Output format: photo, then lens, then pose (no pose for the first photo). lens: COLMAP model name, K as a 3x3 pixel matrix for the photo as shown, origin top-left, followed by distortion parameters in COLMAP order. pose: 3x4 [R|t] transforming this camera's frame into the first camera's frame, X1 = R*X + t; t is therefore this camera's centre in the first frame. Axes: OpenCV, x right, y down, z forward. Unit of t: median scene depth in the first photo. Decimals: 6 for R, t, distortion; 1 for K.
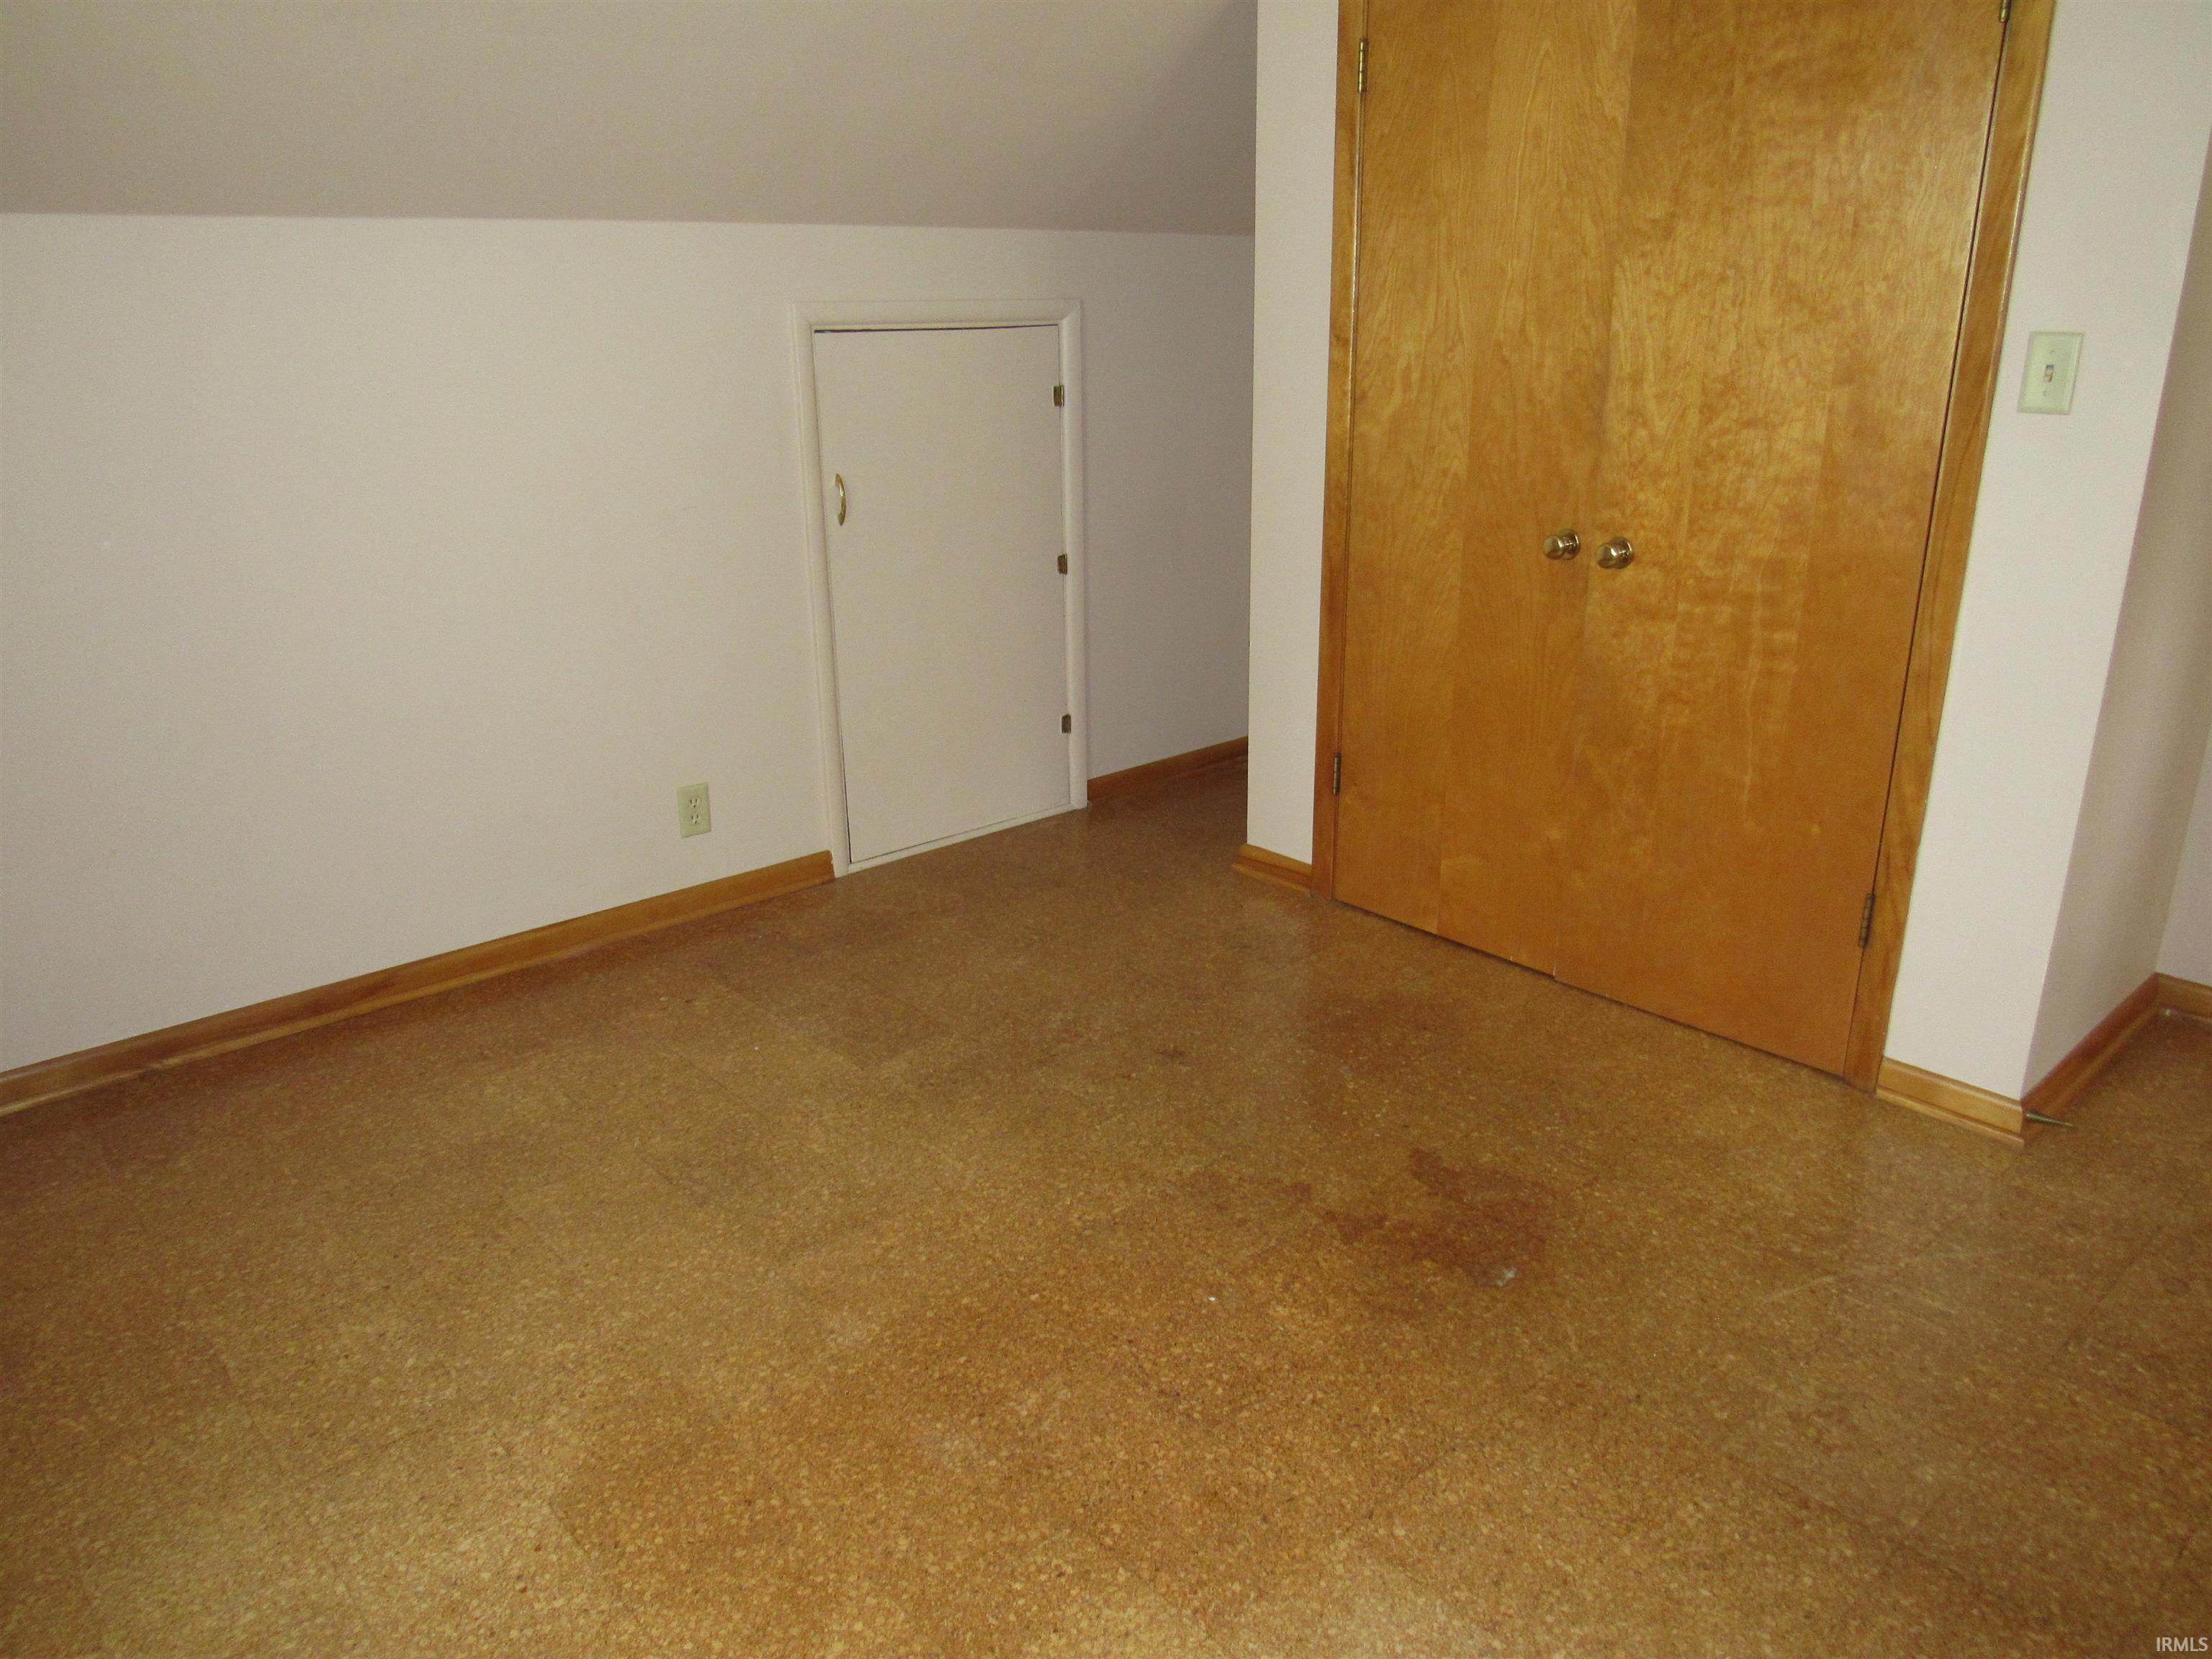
lens RADIAL K [[1584.5, 0, 1114.2], [0, 1584.5, 835.9], [0, 0, 1]] dist [-0.027157, 0.008285]
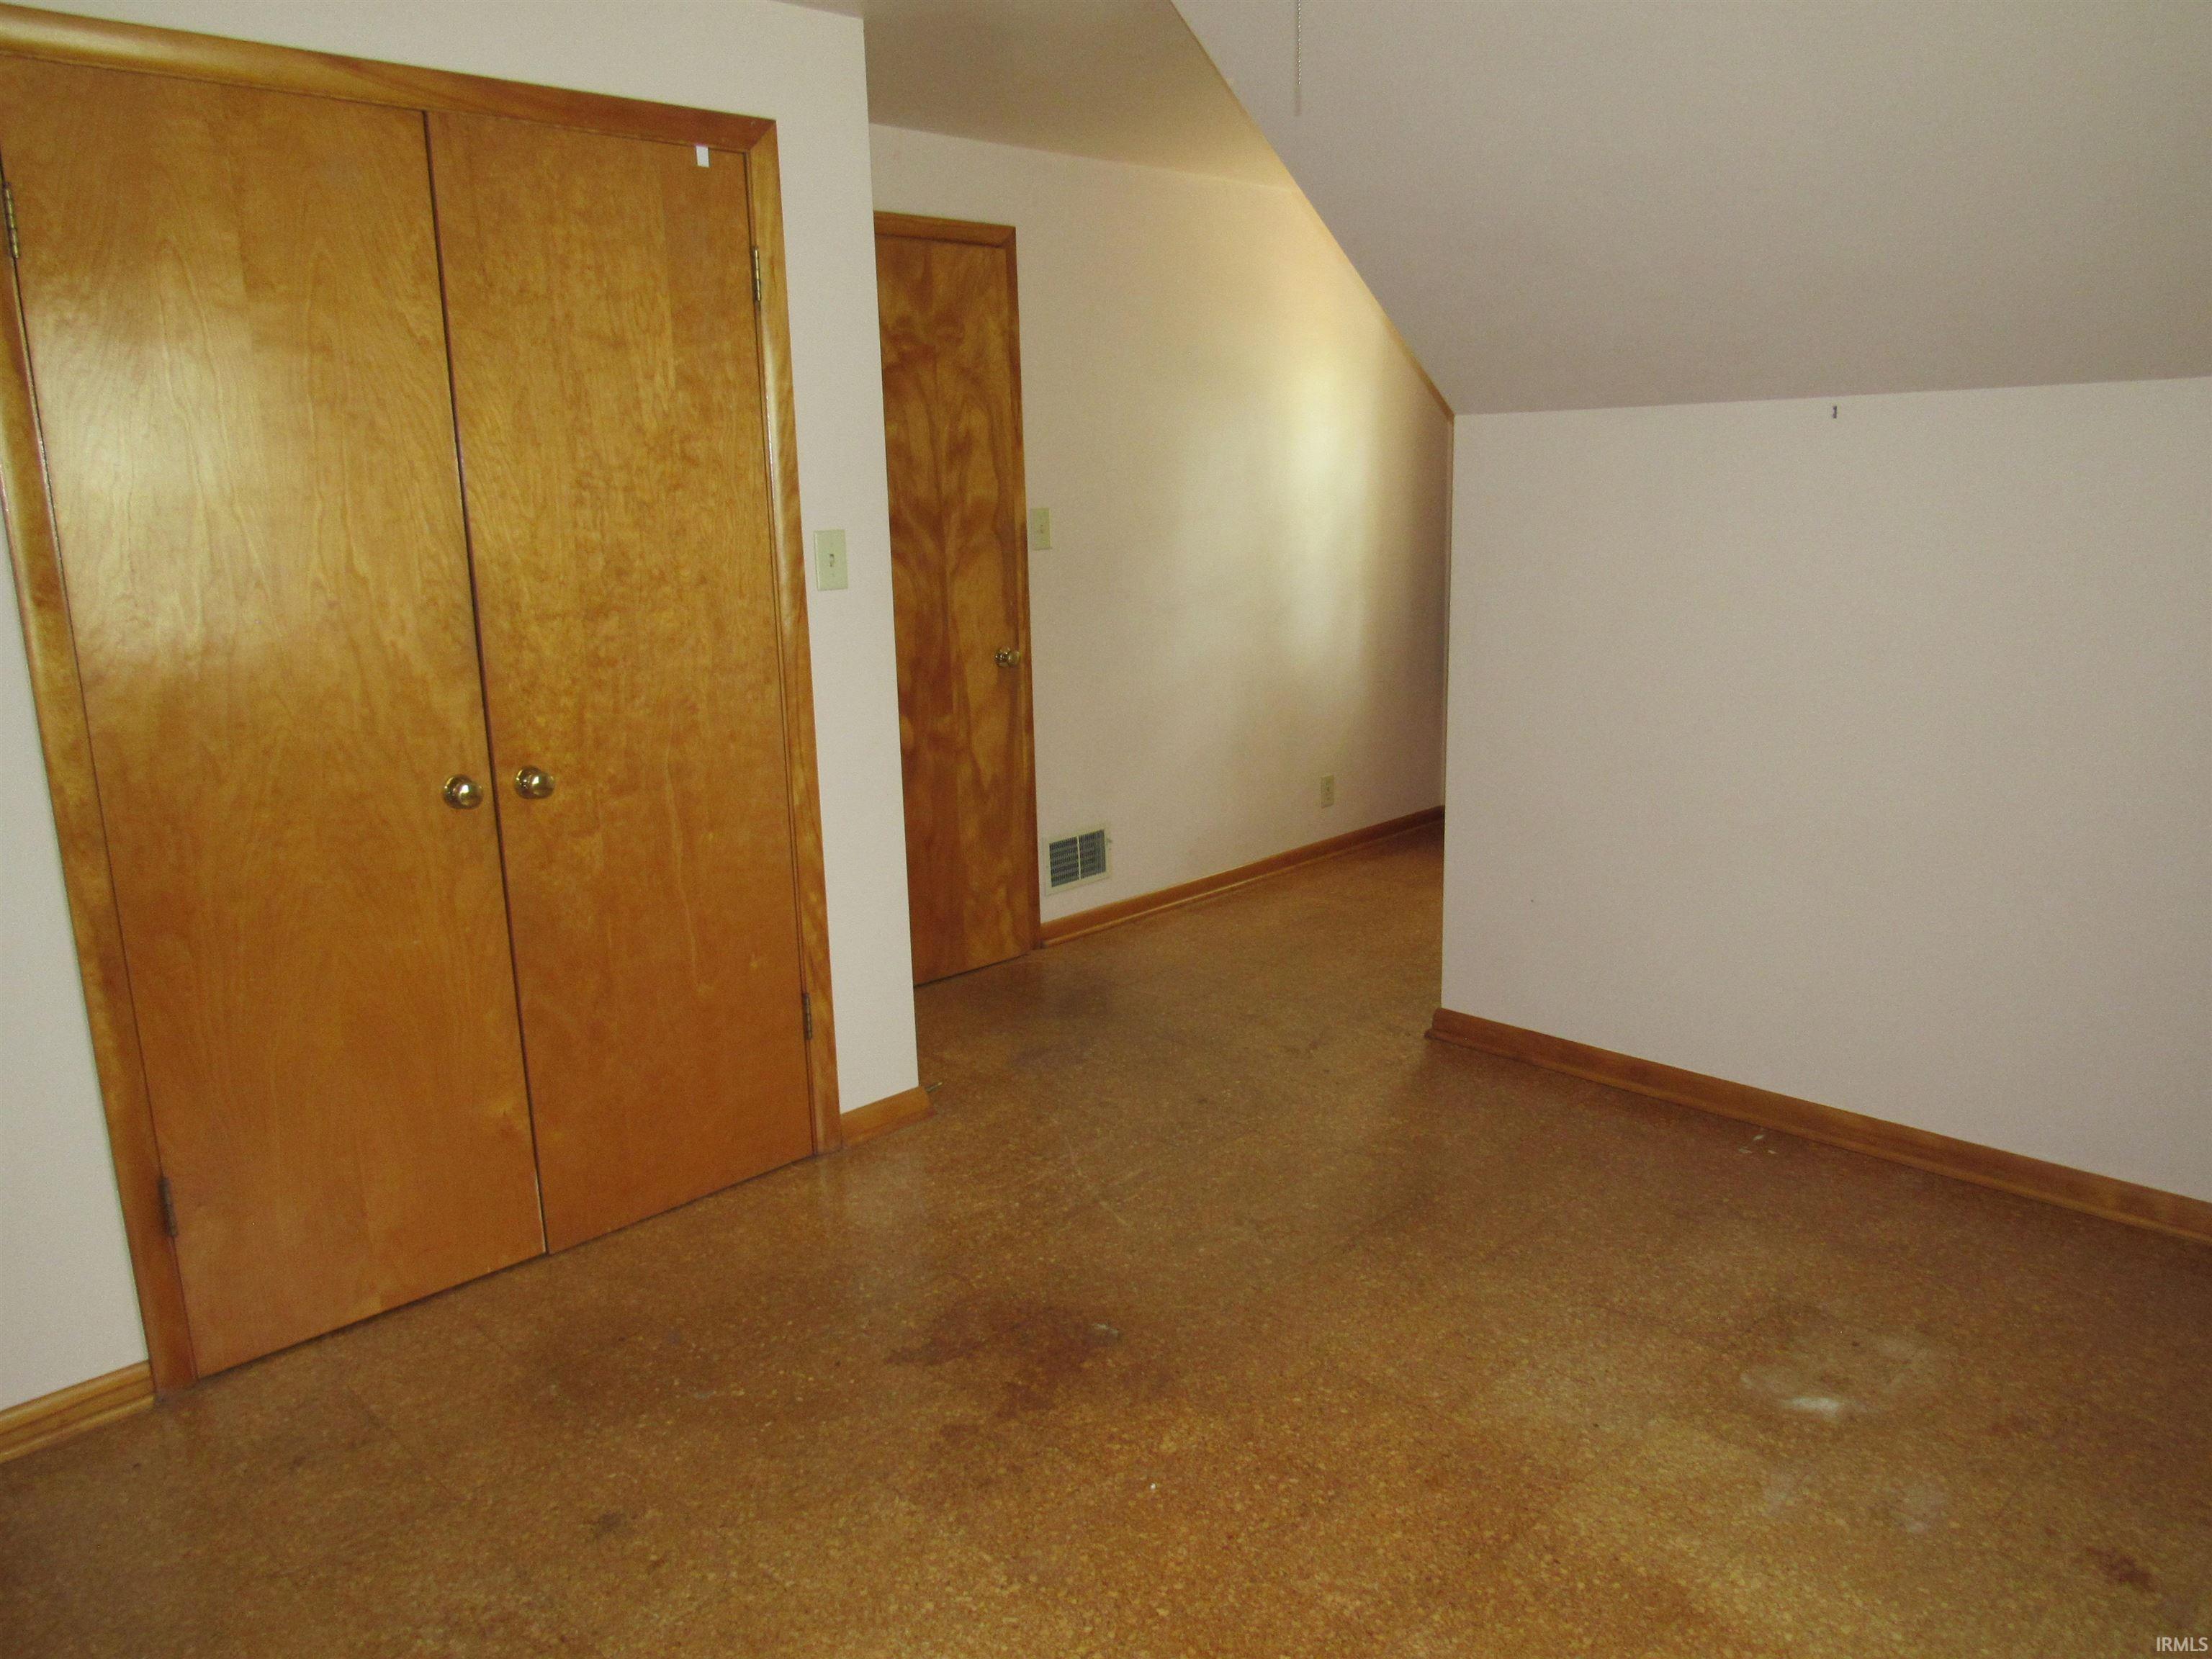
lens RADIAL K [[1584.5, 0, 1110.6], [0, 1584.5, 819.1], [0, 0, 1]] dist [-0.027157, 0.008285]
pose [[-0.045049, -0.200705, 0.978615, -0.668688], [0.357191, 0.911614, 0.203407, -0.241706], [-0.932945, 0.358715, 0.030623, 0.696427]]
